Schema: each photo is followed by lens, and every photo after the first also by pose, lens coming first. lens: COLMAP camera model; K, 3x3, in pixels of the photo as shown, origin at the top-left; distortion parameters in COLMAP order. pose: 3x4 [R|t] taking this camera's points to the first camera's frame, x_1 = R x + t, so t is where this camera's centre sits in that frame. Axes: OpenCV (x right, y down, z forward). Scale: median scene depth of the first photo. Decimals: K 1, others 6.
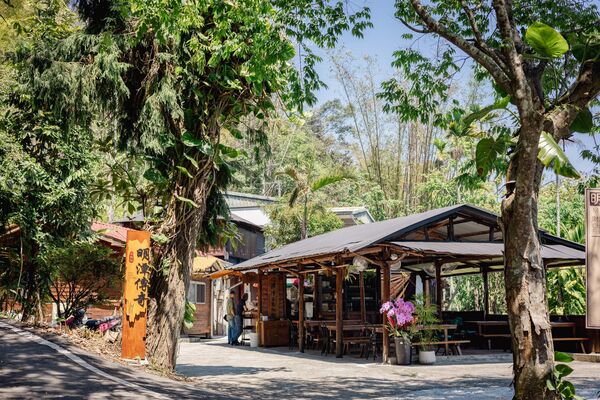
lens RADIAL K [[883.1, 0, 300.0], [0, 883.1, 200.0], [0, 0, 1]] dist [-0.001733, -0.002929]
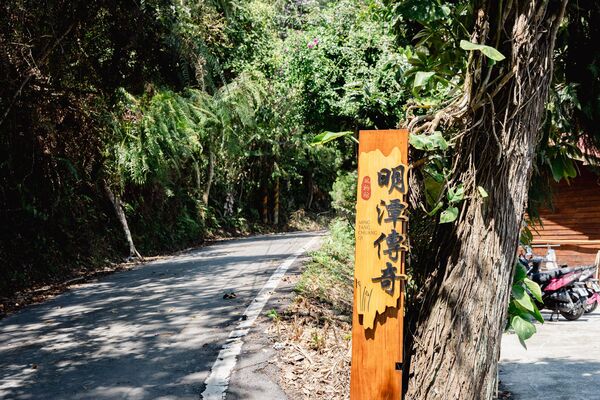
lens RADIAL K [[802.8, 0, 300.0], [0, 802.8, 200.0], [0, 0, 1]] dist [0.002323, -0.003020]
pose [[0.759861, -0.053313, -0.647896, 0.039330], [0.107620, 0.993196, 0.044491, 0.034008], [0.641116, -0.103534, 0.760428, 0.461037]]
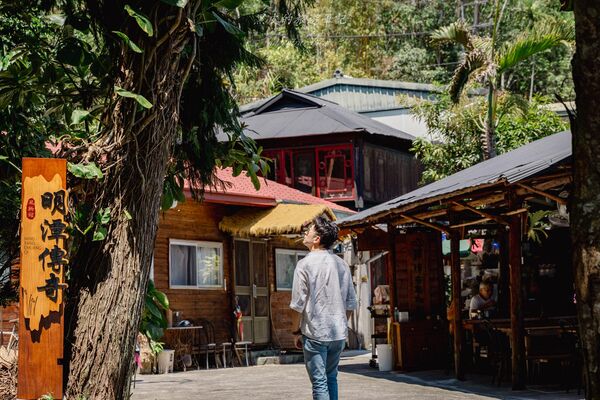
lens RADIAL K [[1634.6, 0, 300.0], [0, 1634.6, 200.0], [0, 0, 1]] dist [0.021586, -0.290330]
pose [[0.982744, -0.038212, -0.180983, 0.101506], [0.049306, 0.997145, 0.057199, 0.008000], [0.178280, -0.065136, 0.981822, 0.048471]]
